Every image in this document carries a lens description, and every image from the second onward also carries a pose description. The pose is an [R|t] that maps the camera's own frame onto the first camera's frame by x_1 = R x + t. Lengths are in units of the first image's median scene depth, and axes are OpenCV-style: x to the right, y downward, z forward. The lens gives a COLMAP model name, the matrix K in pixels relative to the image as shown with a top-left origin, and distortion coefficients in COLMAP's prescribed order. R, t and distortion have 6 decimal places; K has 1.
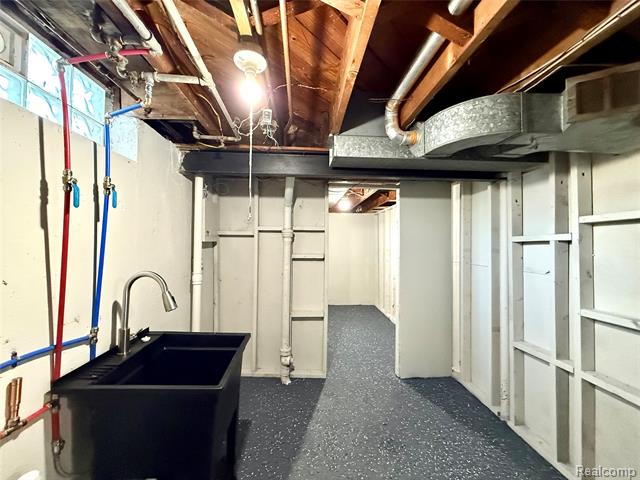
lens RADIAL K [[255.4, 0, 320.7], [0, 255.4, 239.3], [0, 0, 1]] dist [-0.000545, 0.000299]
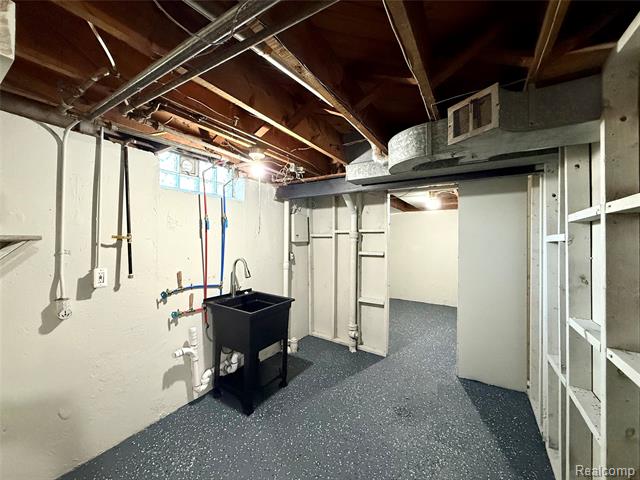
lens RADIAL K [[255.4, 0, 318.7], [0, 255.4, 240.4], [0, 0, 1]] dist [-0.000545, 0.000299]
pose [[0.816620, -0.004893, -0.577155, 0.496148], [0.012813, 0.999871, 0.009652, -0.011509], [0.577034, -0.015277, 0.816577, -0.147148]]
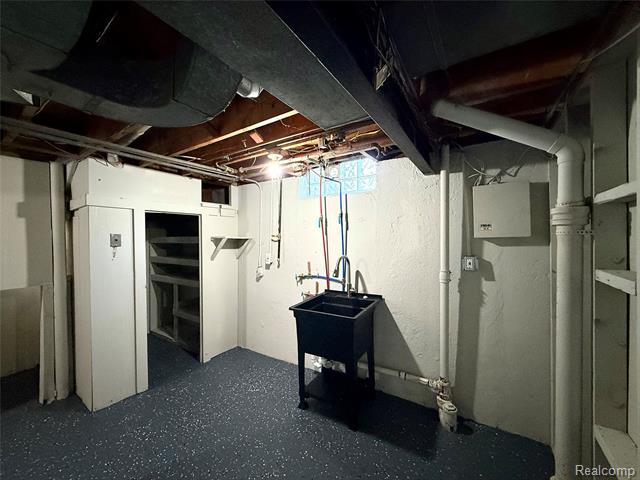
lens RADIAL K [[255.4, 0, 316.3], [0, 255.4, 239.6], [0, 0, 1]] dist [-0.000545, 0.000299]
pose [[-0.596911, -0.002429, -0.802304, 0.476425], [0.017333, 0.999723, -0.015922, 0.018491], [0.802120, -0.023411, -0.596703, 0.972711]]
